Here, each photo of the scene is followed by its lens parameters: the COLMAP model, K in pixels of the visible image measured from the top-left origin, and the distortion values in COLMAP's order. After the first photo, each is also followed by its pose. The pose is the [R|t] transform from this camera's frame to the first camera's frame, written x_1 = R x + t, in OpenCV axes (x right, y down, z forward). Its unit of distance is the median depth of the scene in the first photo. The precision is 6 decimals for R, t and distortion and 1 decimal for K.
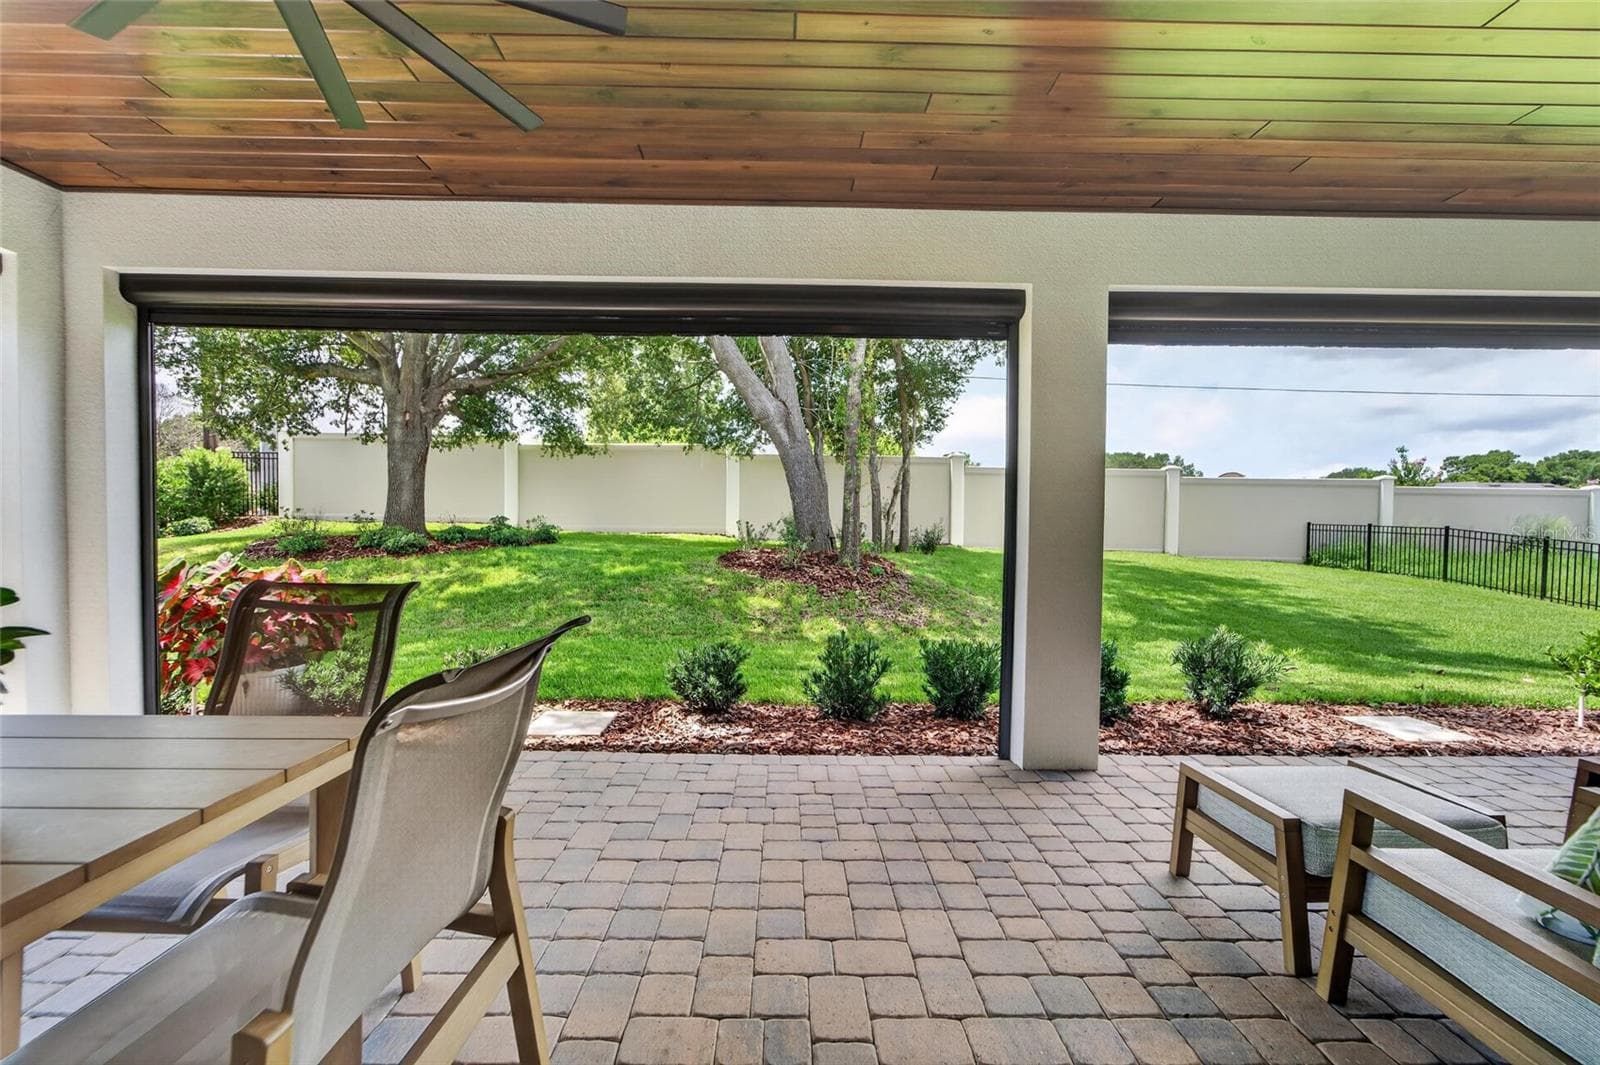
lens RADIAL K [[651.4, 0, 800.0], [0, 651.4, 532.5], [0, 0, 1]] dist [-0.000538, 0.000213]
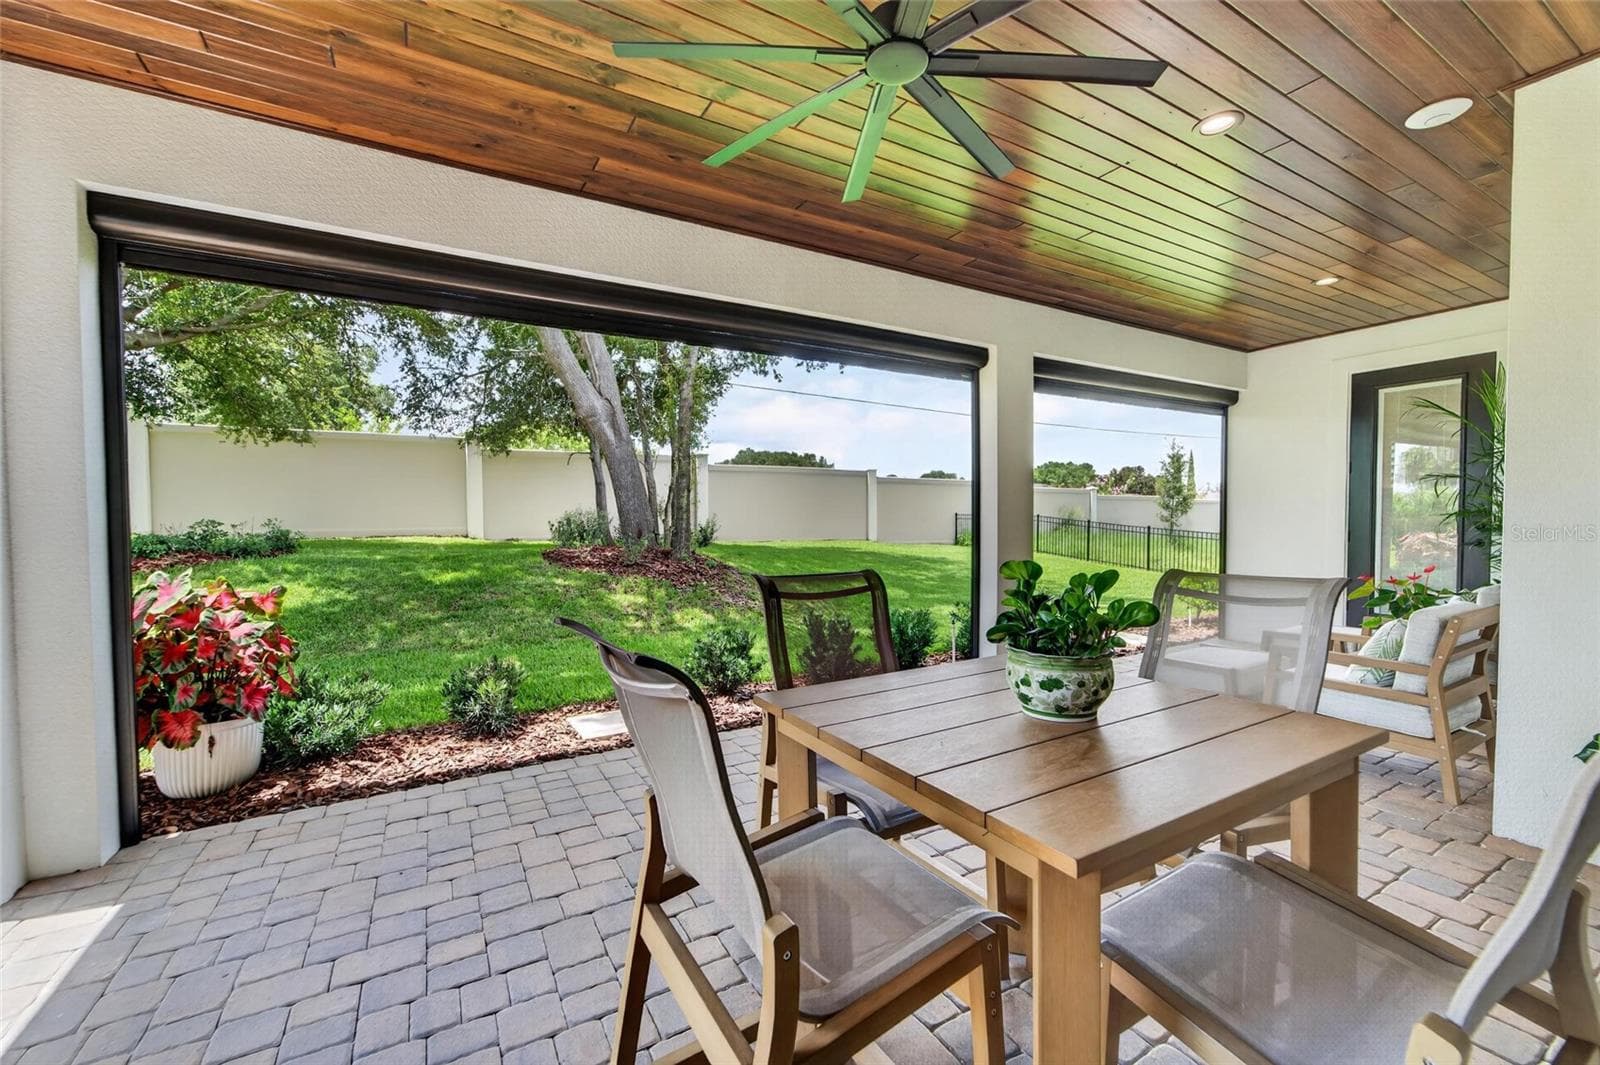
lens RADIAL K [[651.4, 0, 800.0], [0, 651.4, 532.5], [0, 0, 1]] dist [-0.000538, 0.000213]
pose [[0.865618, -0.032537, 0.499646, -0.349378], [0.029505, 0.999467, 0.013968, -0.001913], [-0.499834, 0.002651, 0.866117, -0.010124]]
